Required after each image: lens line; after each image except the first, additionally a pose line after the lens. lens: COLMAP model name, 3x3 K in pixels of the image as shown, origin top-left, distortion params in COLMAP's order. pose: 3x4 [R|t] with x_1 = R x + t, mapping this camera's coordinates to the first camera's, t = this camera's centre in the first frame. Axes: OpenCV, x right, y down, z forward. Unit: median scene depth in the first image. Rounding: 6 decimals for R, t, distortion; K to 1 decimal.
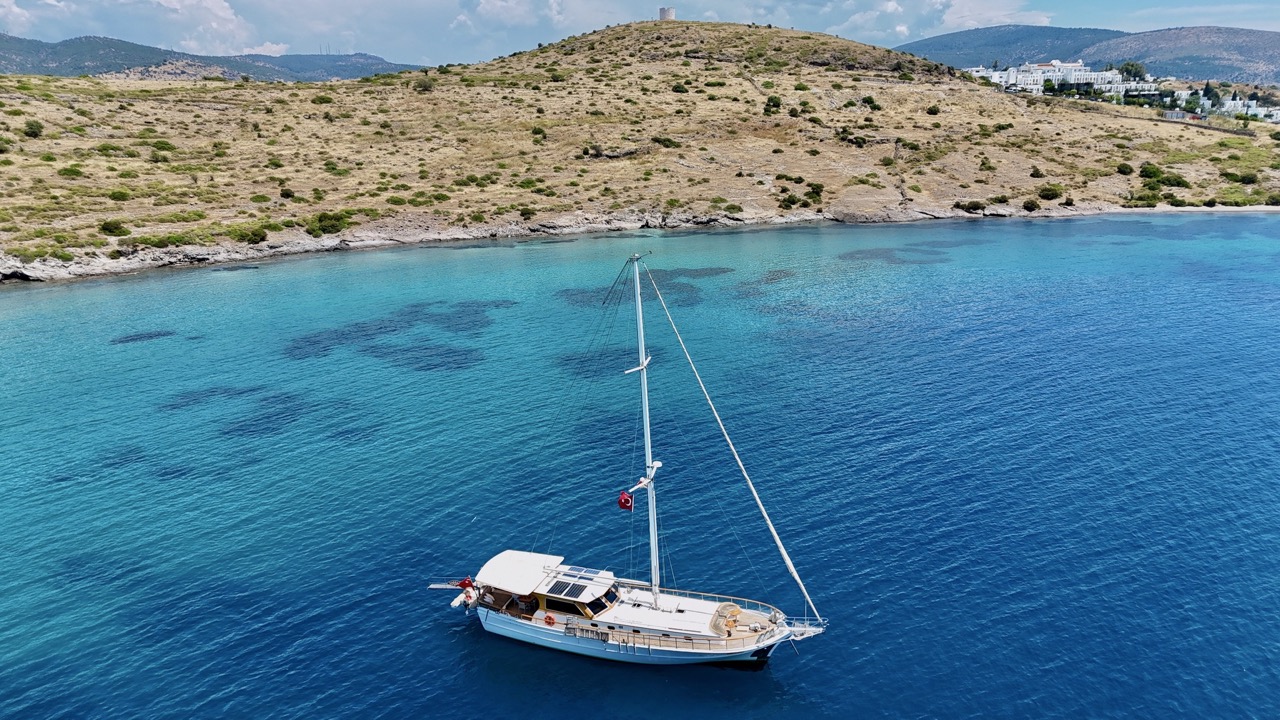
lens RADIAL K [[947.2, 0, 641.3], [0, 947.2, 362.0], [0, 0, 1]] dist [0.071084, -0.064245]
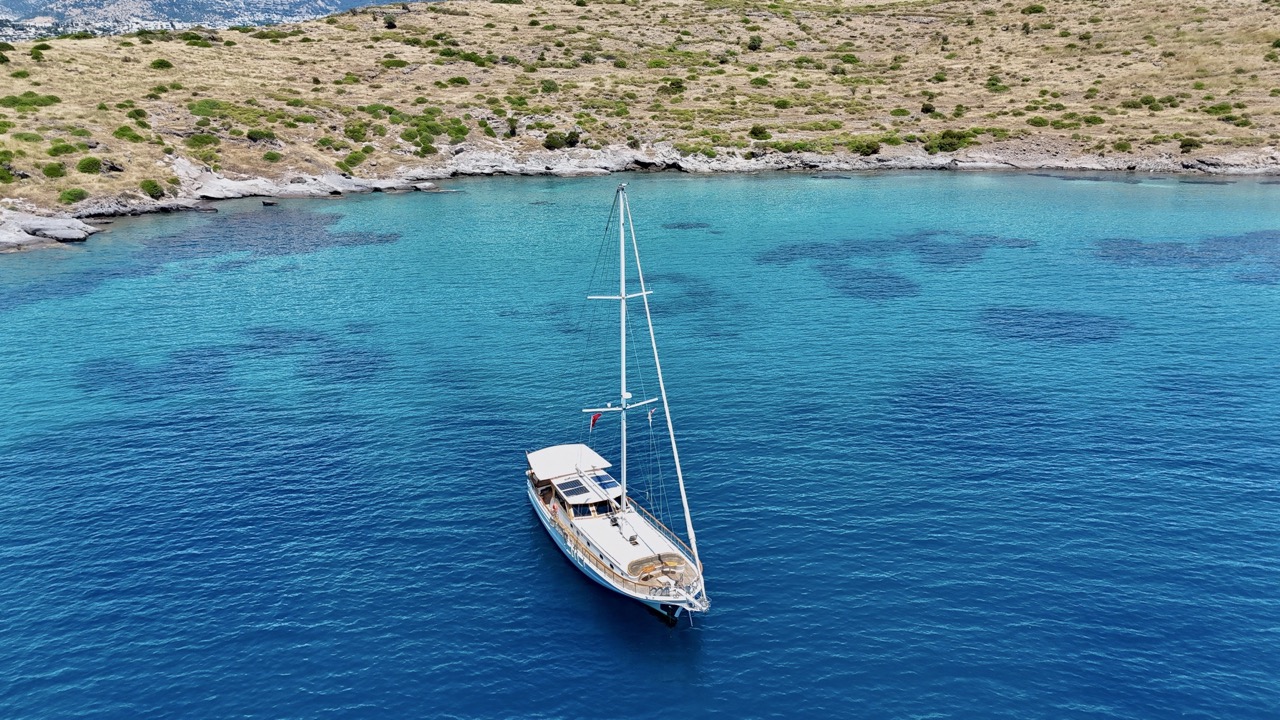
lens RADIAL K [[947.2, 0, 638.1], [0, 947.2, 359.7], [0, 0, 1]] dist [0.071084, -0.064245]
pose [[0.699686, 0.233650, -0.675165, 0.143369], [-0.175552, 0.972265, 0.154538, -0.018377], [0.692547, 0.010398, 0.721298, 0.055075]]
